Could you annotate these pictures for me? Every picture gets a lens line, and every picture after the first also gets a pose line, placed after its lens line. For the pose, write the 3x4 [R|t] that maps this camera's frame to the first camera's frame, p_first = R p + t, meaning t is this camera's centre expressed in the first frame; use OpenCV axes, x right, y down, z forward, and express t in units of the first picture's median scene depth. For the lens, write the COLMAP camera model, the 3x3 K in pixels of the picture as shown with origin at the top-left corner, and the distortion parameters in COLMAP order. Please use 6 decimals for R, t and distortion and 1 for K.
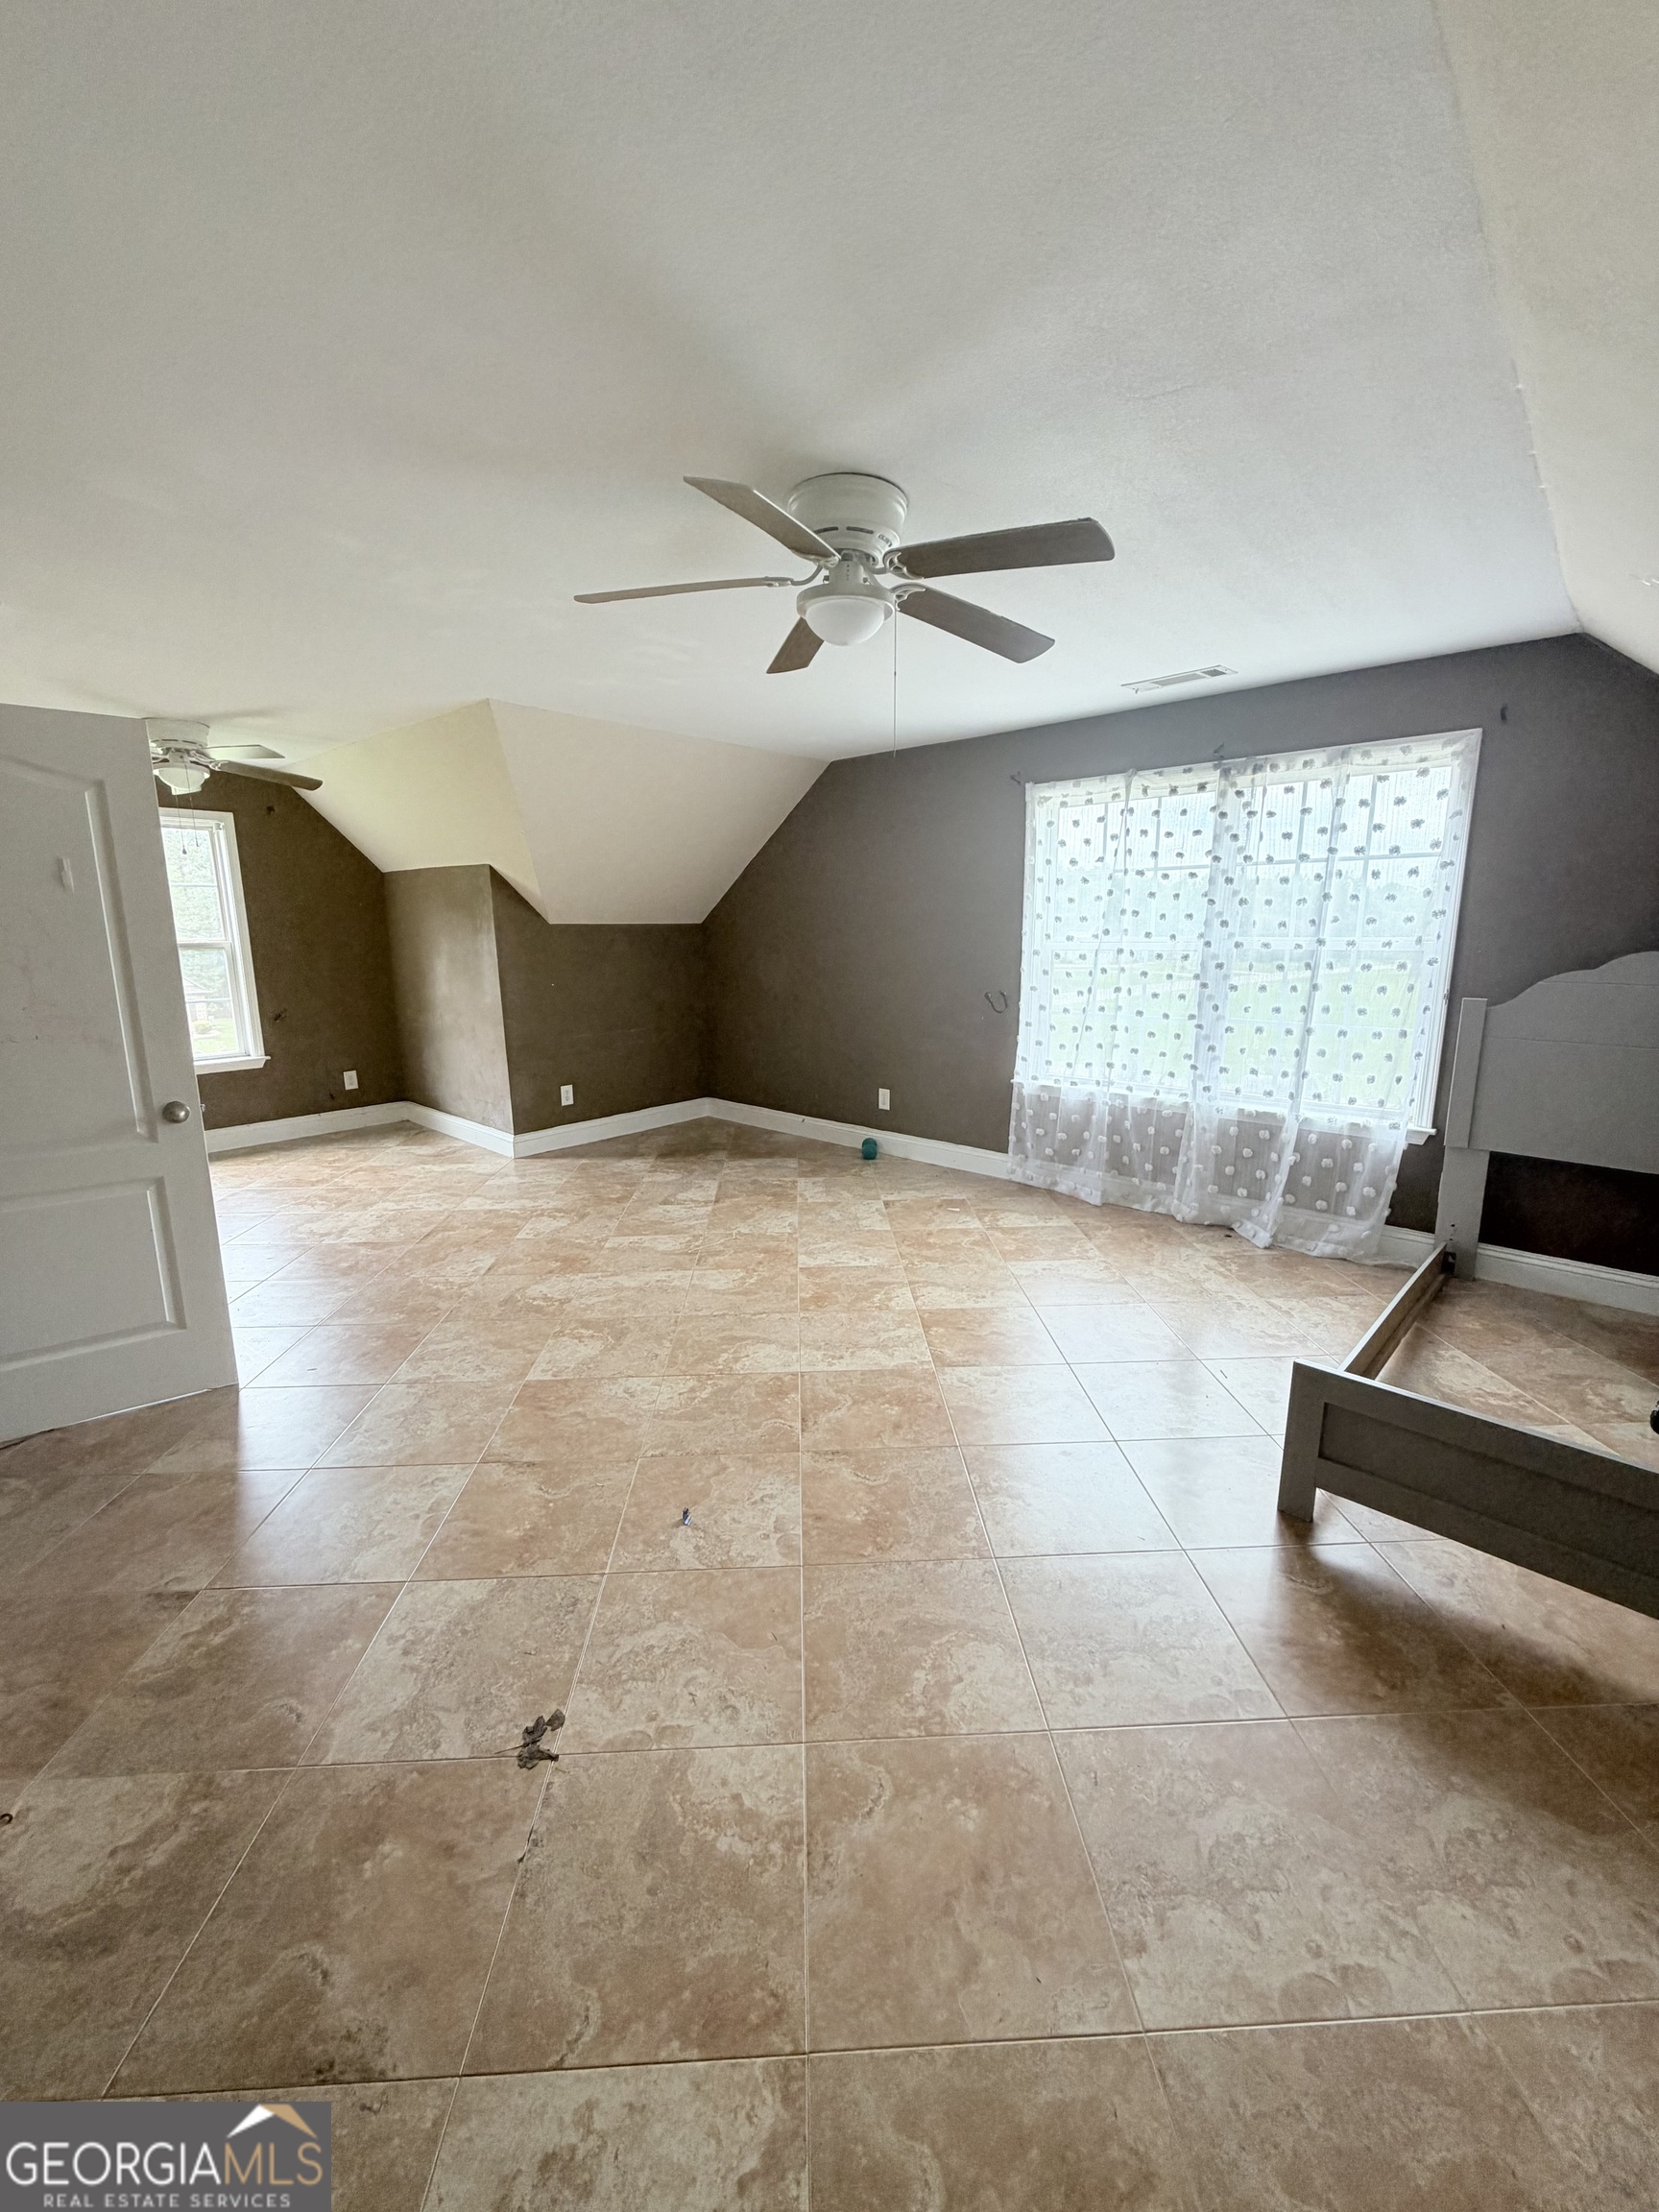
lens RADIAL K [[888.2, 0, 832.9], [0, 888.2, 1098.5], [0, 0, 1]] dist [0.002176, -0.000365]
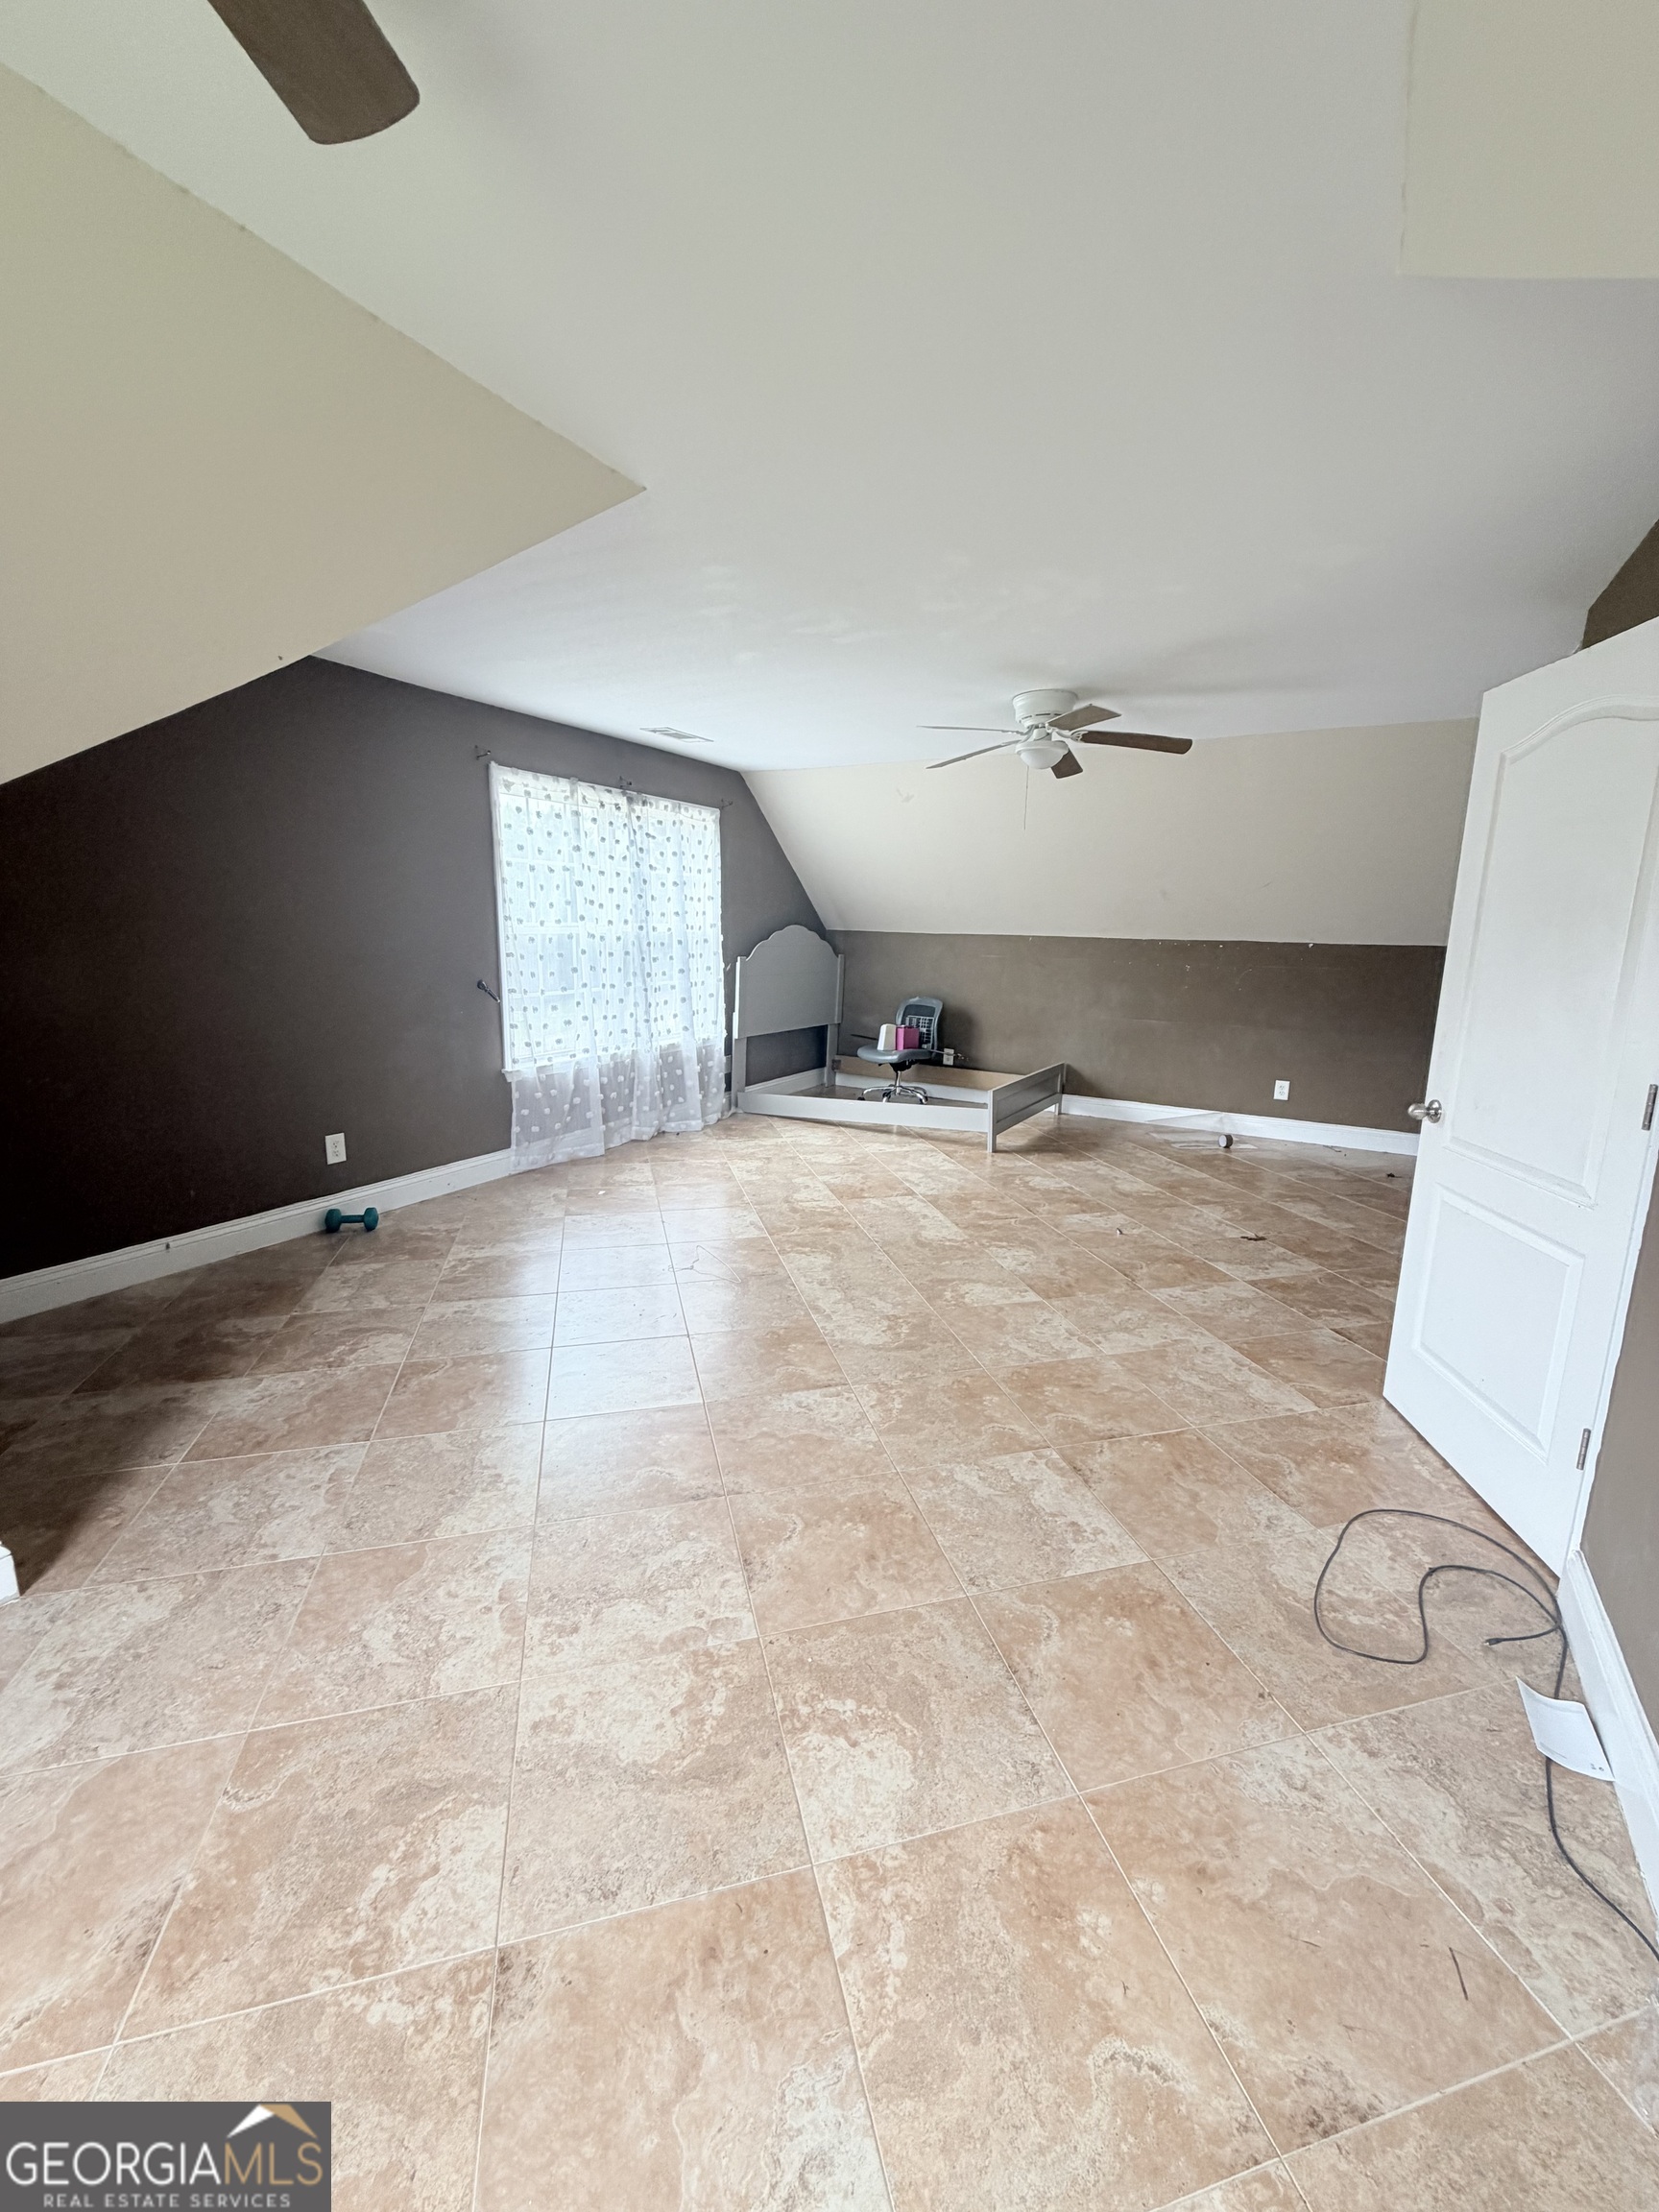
lens RADIAL K [[888.2, 0, 838.0], [0, 888.2, 1098.4], [0, 0, 1]] dist [0.002176, -0.000365]
pose [[-0.227777, -0.183686, 0.956231, -0.971784], [0.171256, 0.959180, 0.225046, -0.177601], [-0.958535, 0.215021, -0.187022, 1.017841]]
